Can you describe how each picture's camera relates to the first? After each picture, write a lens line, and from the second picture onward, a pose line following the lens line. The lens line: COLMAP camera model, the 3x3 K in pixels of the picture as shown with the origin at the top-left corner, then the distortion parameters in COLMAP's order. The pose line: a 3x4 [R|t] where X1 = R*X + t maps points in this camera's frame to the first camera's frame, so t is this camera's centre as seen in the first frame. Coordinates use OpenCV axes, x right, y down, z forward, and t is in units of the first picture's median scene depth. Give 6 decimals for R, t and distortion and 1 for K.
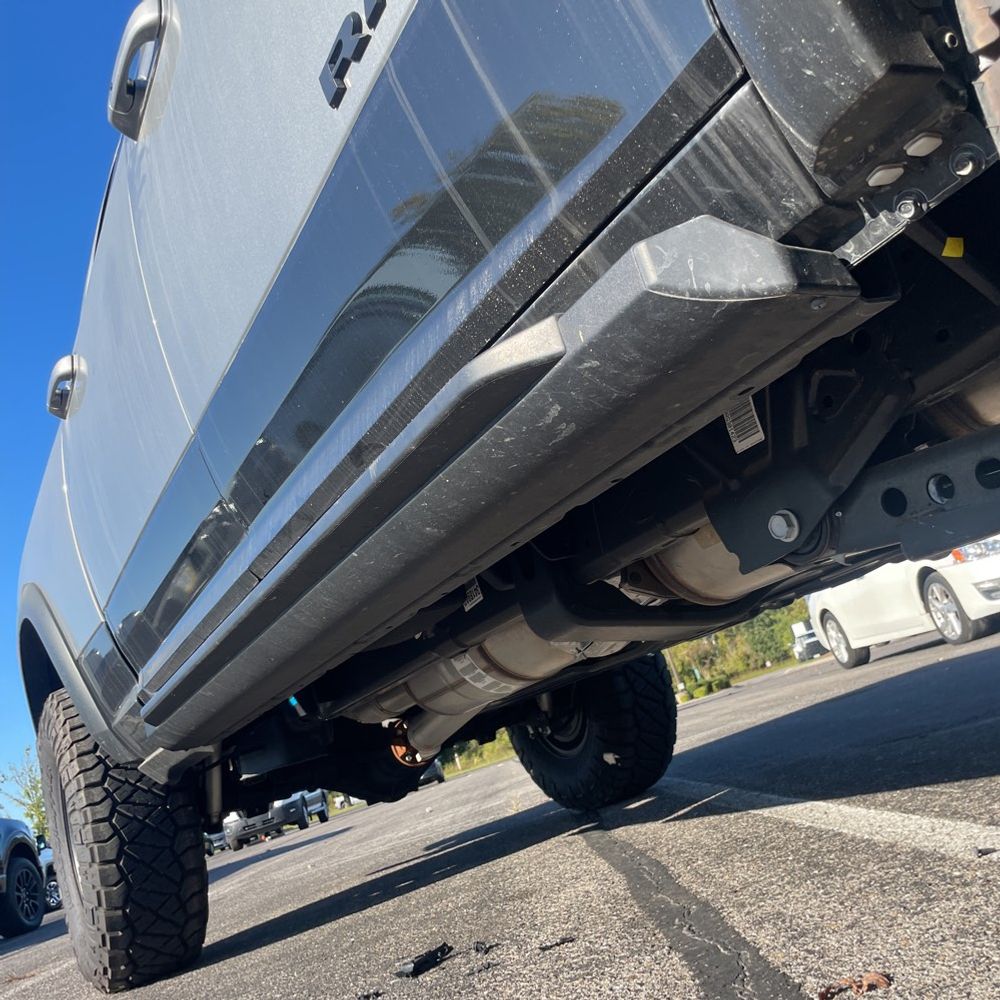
lens RADIAL K [[1002.1, 0, 483.6], [0, 1002.1, 509.2], [0, 0, 1]] dist [0.072480, -0.109212]
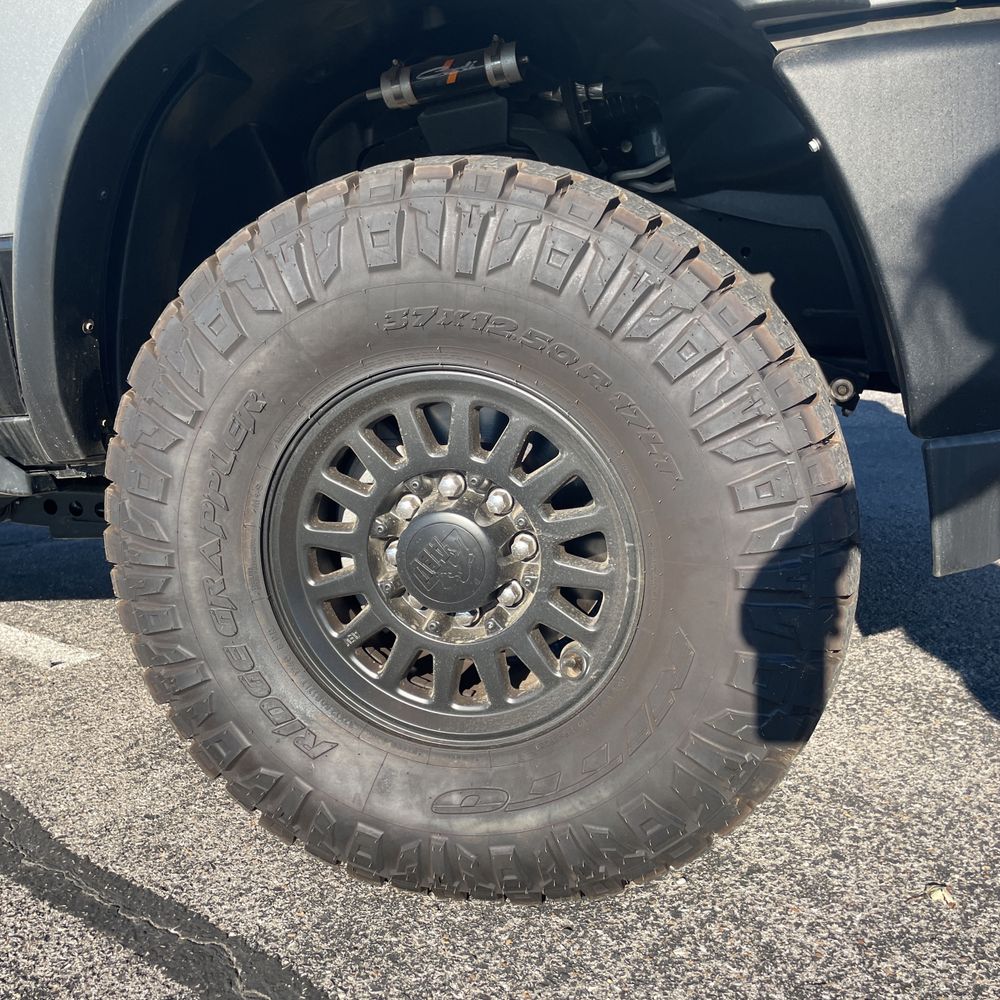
lens RADIAL K [[1021.8, 0, 500.0], [0, 1021.8, 500.0], [0, 0, 1]] dist [0.051990, -0.036142]
pose [[0.663596, 0.093771, 0.742191, -0.315997], [-0.277054, 0.952372, 0.127390, -0.339664], [-0.694897, -0.290163, 0.657970, -0.572849]]
